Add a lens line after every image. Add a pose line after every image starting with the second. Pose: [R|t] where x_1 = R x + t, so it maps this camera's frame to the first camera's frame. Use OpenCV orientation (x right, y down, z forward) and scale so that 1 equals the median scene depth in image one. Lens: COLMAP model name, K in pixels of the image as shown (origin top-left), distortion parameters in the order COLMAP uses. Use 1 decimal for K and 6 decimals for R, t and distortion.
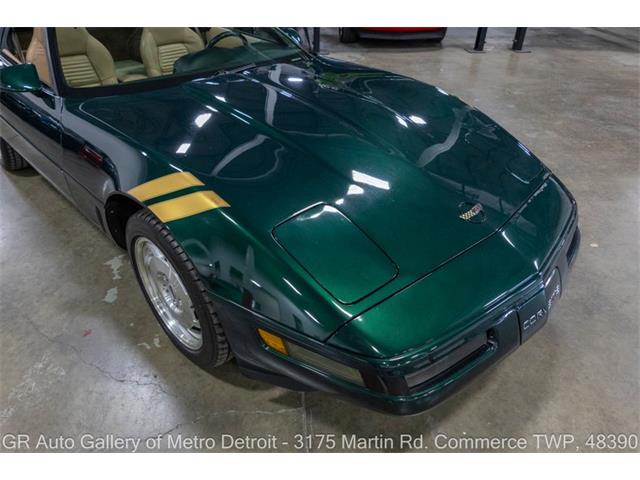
lens RADIAL K [[441.7, 0, 320.0], [0, 441.7, 240.0], [0, 0, 1]] dist [0.003986, -0.004139]
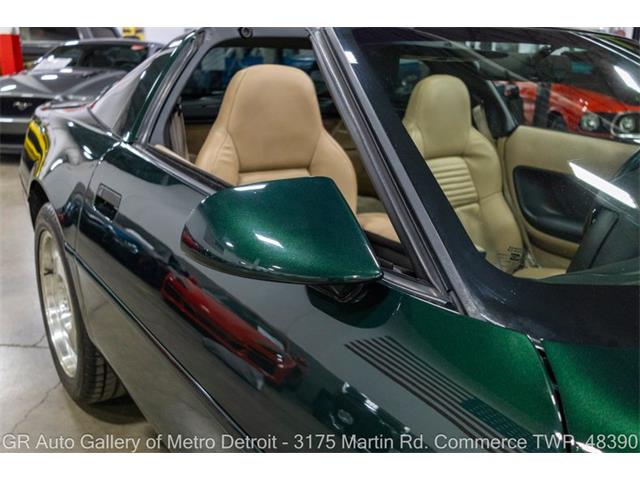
lens RADIAL K [[515.5, 0, 320.0], [0, 515.5, 240.0], [0, 0, 1]] dist [0.009667, -0.005781]
pose [[0.988732, 0.049644, -0.141224, -0.576471], [-0.088922, 0.953703, -0.287304, -0.265300], [0.120423, 0.296624, 0.947371, 0.694354]]
